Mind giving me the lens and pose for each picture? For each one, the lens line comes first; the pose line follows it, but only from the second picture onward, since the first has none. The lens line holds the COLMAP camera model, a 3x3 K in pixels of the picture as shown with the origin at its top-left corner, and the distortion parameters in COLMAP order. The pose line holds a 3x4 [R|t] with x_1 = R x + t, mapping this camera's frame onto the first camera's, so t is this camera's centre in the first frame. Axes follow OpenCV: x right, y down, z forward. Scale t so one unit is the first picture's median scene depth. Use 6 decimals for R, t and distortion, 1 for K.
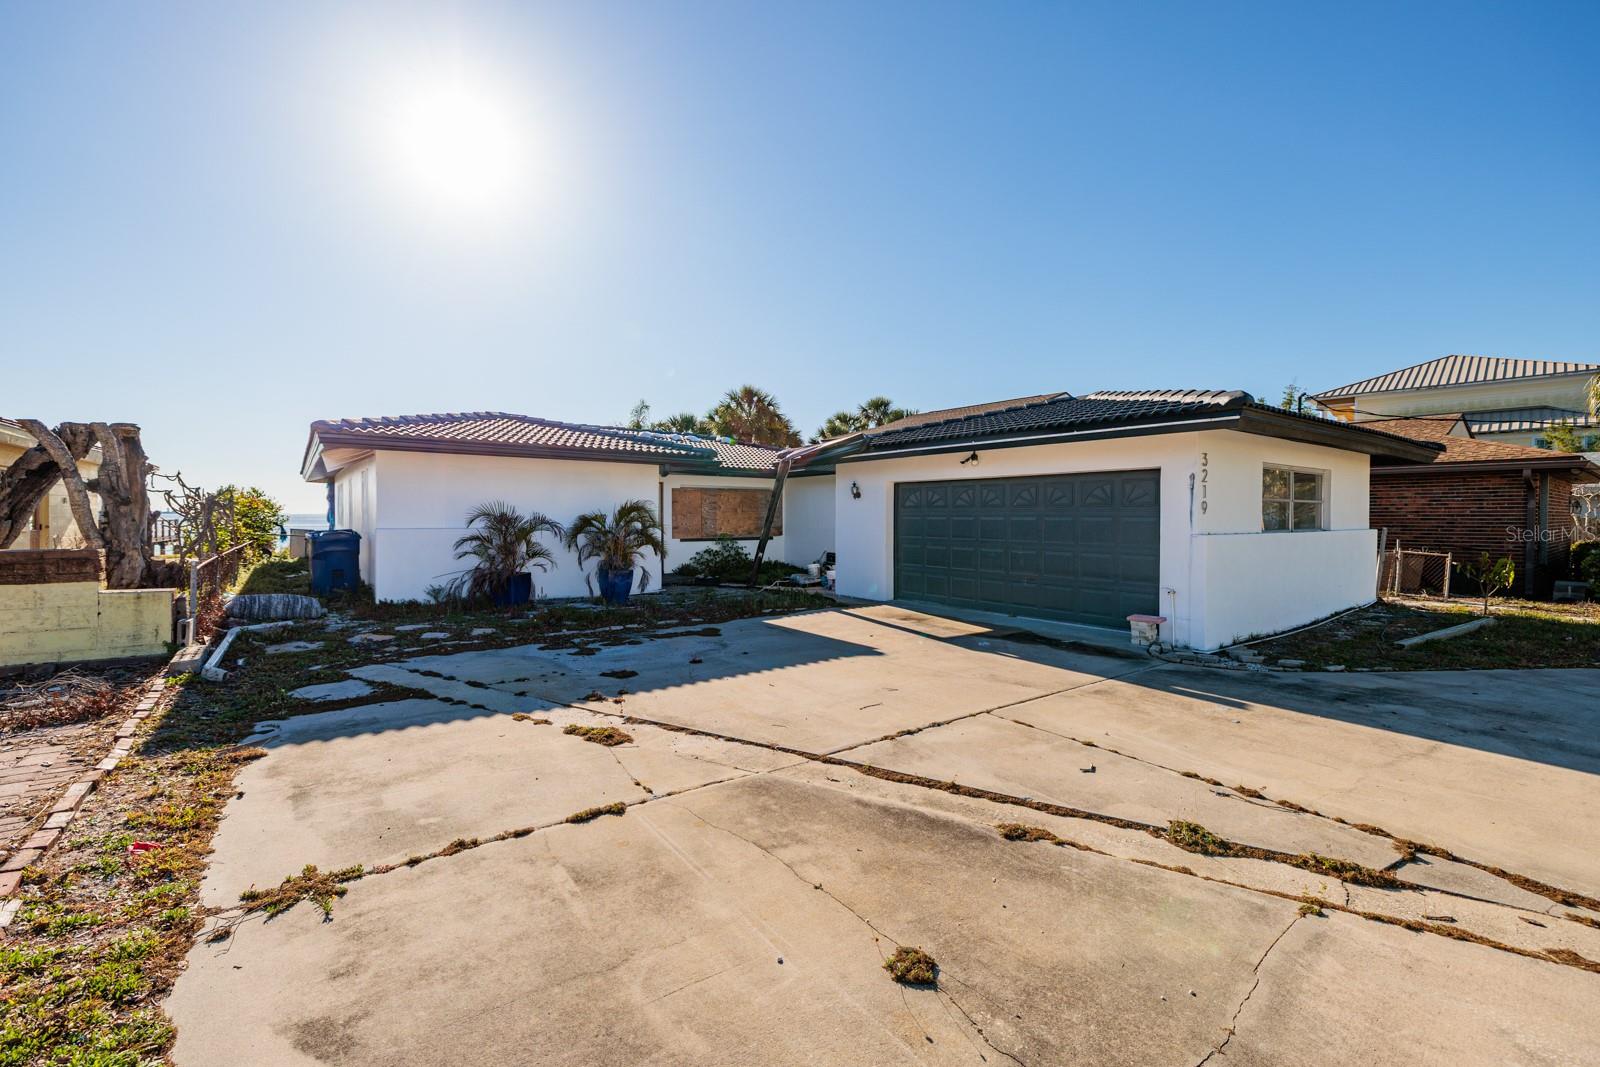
lens RADIAL K [[700.6, 0, 801.1], [0, 700.6, 532.3], [0, 0, 1]] dist [-0.000552, -0.000065]
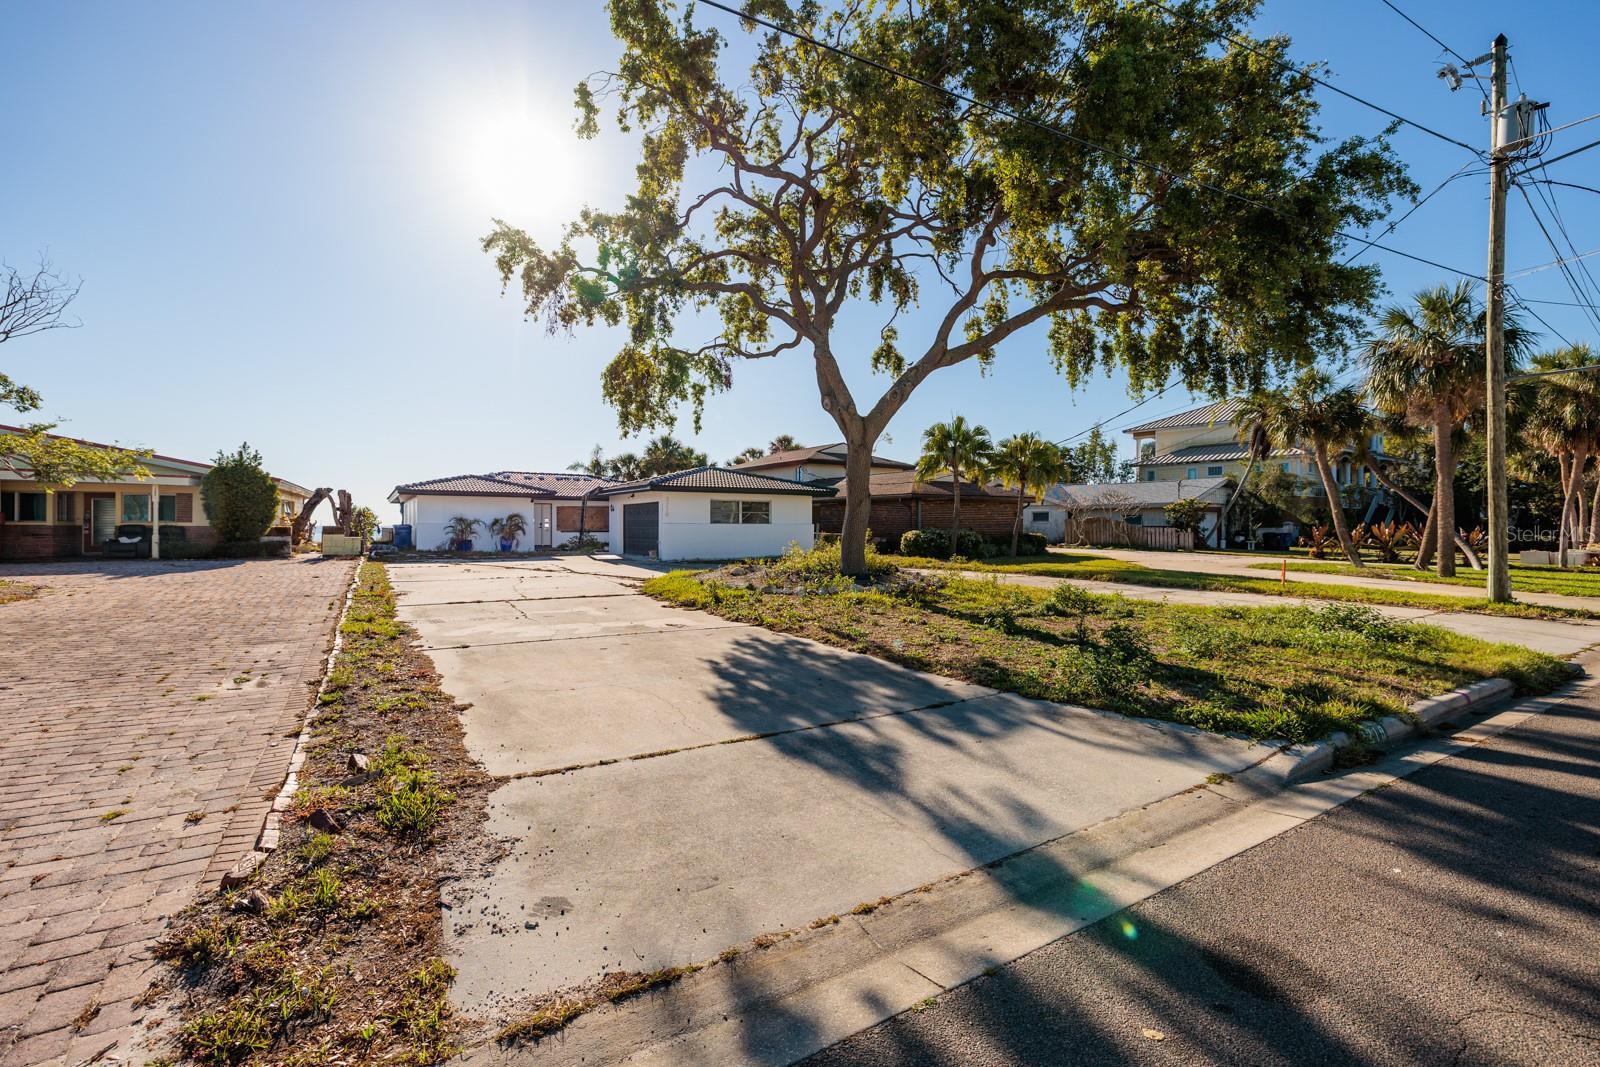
lens RADIAL K [[726.4, 0, 795.5], [0, 726.4, 530.4], [0, 0, 1]] dist [0.000239, 0.000020]
pose [[0.995316, 0.001842, -0.096656, 1.031517], [-0.003504, 0.999849, -0.017028, 0.059991], [0.096610, 0.017287, 0.995172, -1.519353]]
